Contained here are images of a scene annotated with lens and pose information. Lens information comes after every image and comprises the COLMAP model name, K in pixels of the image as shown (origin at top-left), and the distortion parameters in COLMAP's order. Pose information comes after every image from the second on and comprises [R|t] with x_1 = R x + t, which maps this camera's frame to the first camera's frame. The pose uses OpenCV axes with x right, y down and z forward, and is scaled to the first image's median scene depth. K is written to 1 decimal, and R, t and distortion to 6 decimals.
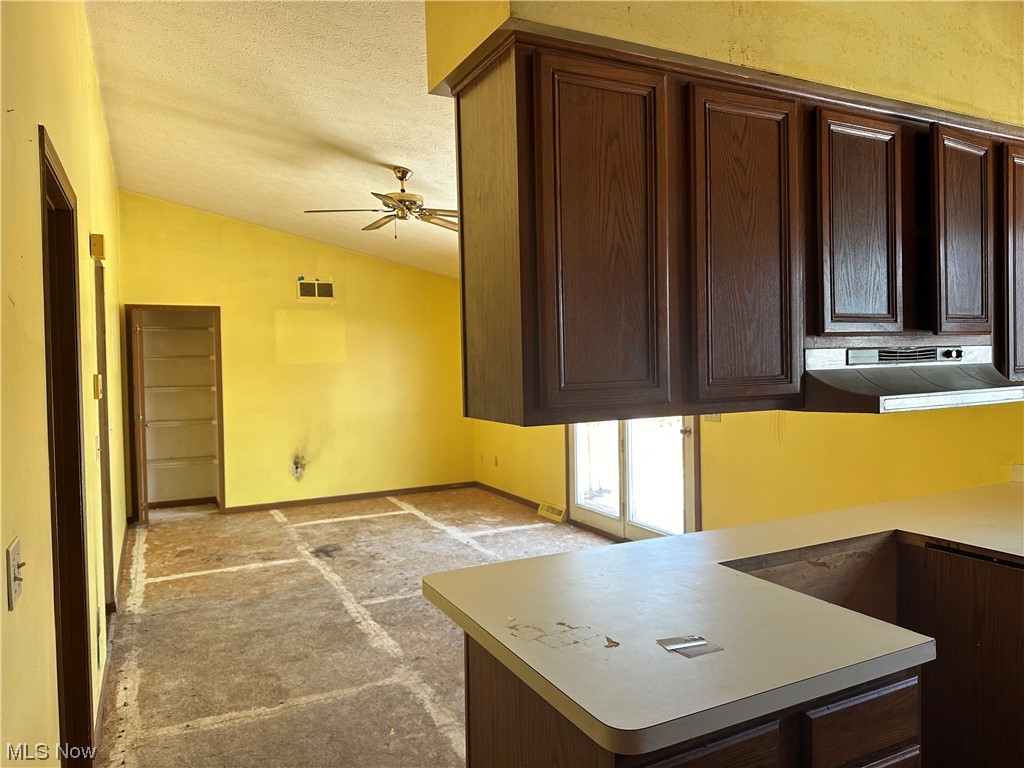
lens RADIAL K [[720.3, 0, 515.0], [0, 720.3, 380.5], [0, 0, 1]] dist [0.099049, -0.139394]
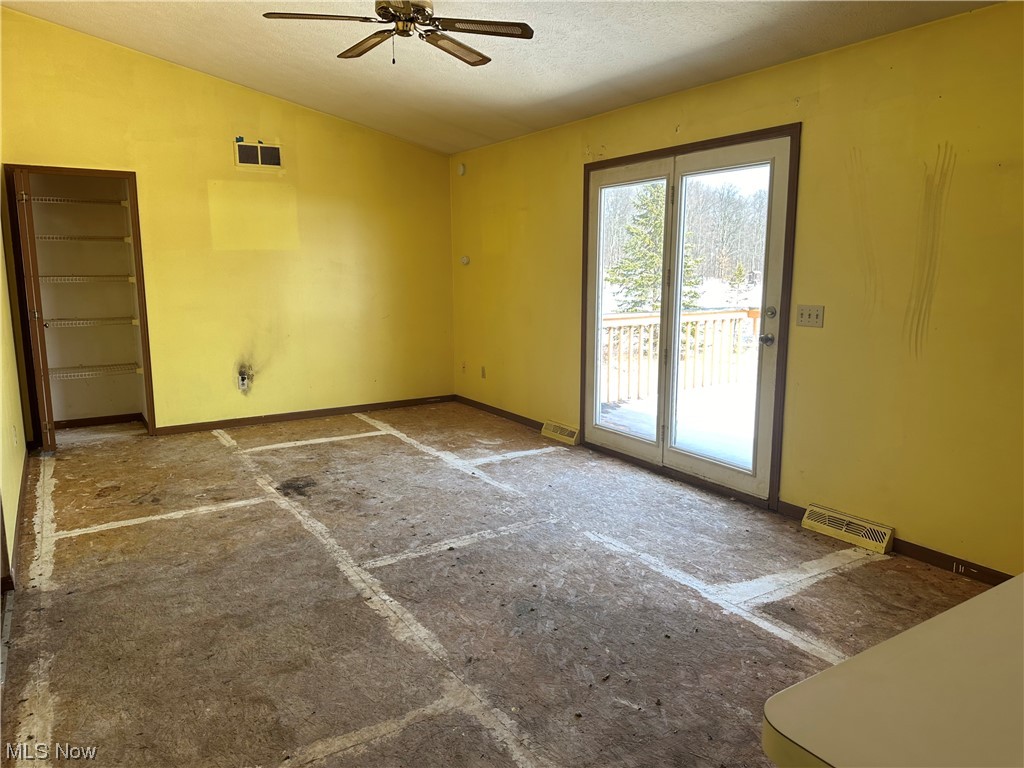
lens RADIAL K [[713.6, 0, 516.0], [0, 713.6, 379.2], [0, 0, 1]] dist [0.083397, -0.094930]
pose [[0.994734, 0.000539, 0.102489, -0.130233], [-0.013914, 0.991438, 0.129837, 0.016872], [-0.101542, -0.130579, 0.986224, 0.278055]]
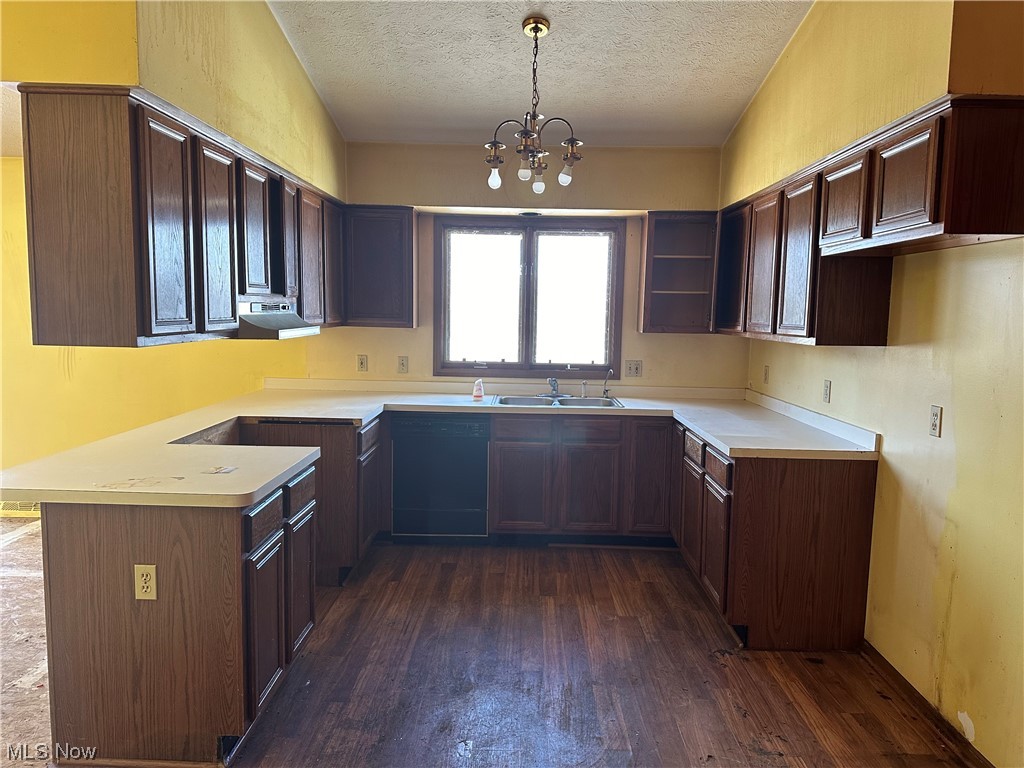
lens RADIAL K [[721.4, 0, 512.7], [0, 721.4, 384.9], [0, 0, 1]] dist [0.003233, -0.001316]
pose [[0.456991, -0.060746, 0.887395, -0.314579], [-0.006700, 0.997402, 0.071726, 0.009272], [-0.889446, -0.038724, 0.455397, -0.130244]]
